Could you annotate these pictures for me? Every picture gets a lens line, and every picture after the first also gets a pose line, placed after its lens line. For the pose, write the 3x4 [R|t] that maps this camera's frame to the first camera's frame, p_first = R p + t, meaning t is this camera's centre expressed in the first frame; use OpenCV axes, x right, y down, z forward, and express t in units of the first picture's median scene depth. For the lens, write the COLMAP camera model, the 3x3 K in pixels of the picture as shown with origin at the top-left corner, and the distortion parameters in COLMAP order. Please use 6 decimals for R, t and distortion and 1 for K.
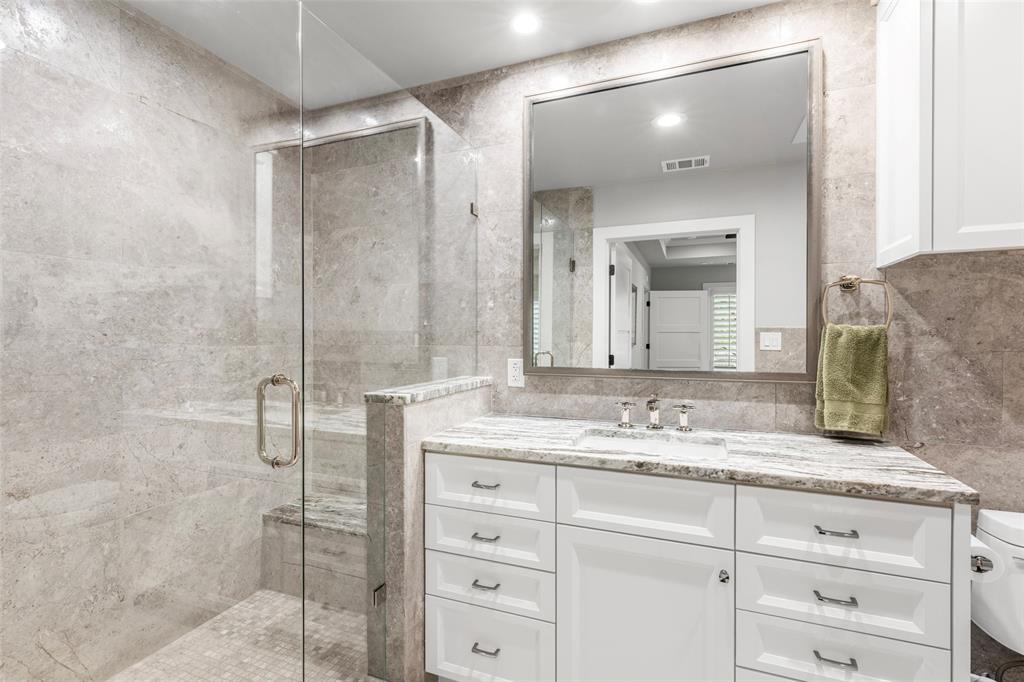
lens RADIAL K [[468.6, 0, 507.9], [0, 468.6, 339.6], [0, 0, 1]] dist [0.007371, -0.001283]
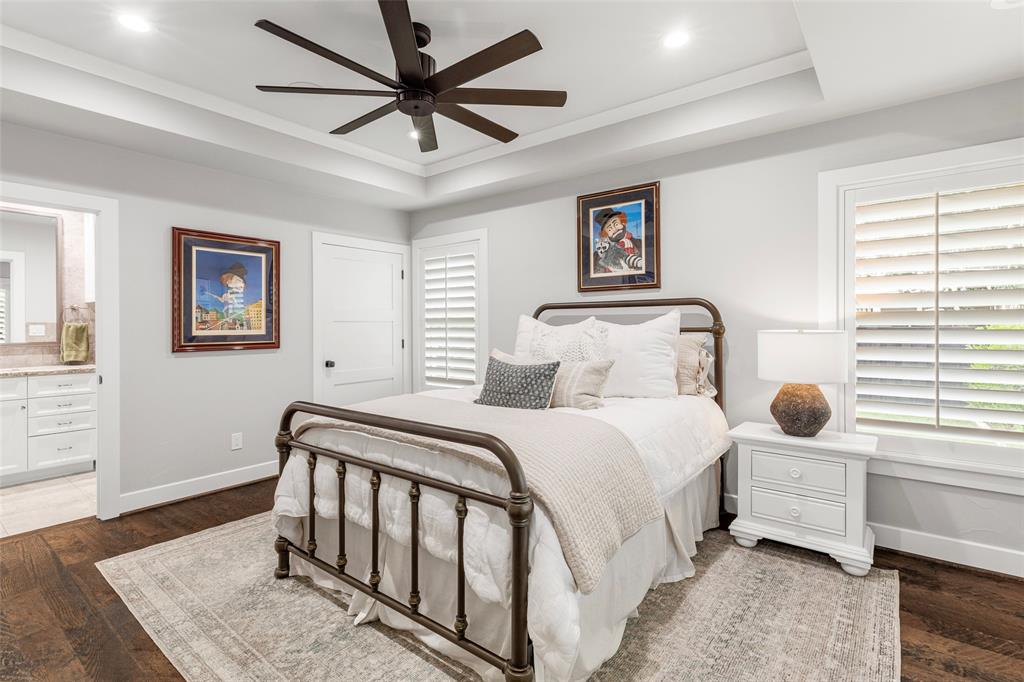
lens RADIAL K [[468.6, 0, 505.6], [0, 468.6, 334.7], [0, 0, 1]] dist [0.007371, -0.001283]
pose [[0.266444, -0.009241, 0.963806, -1.260037], [0.005114, 0.999954, 0.008174, 0.026825], [-0.963837, 0.002751, 0.266479, -2.168525]]
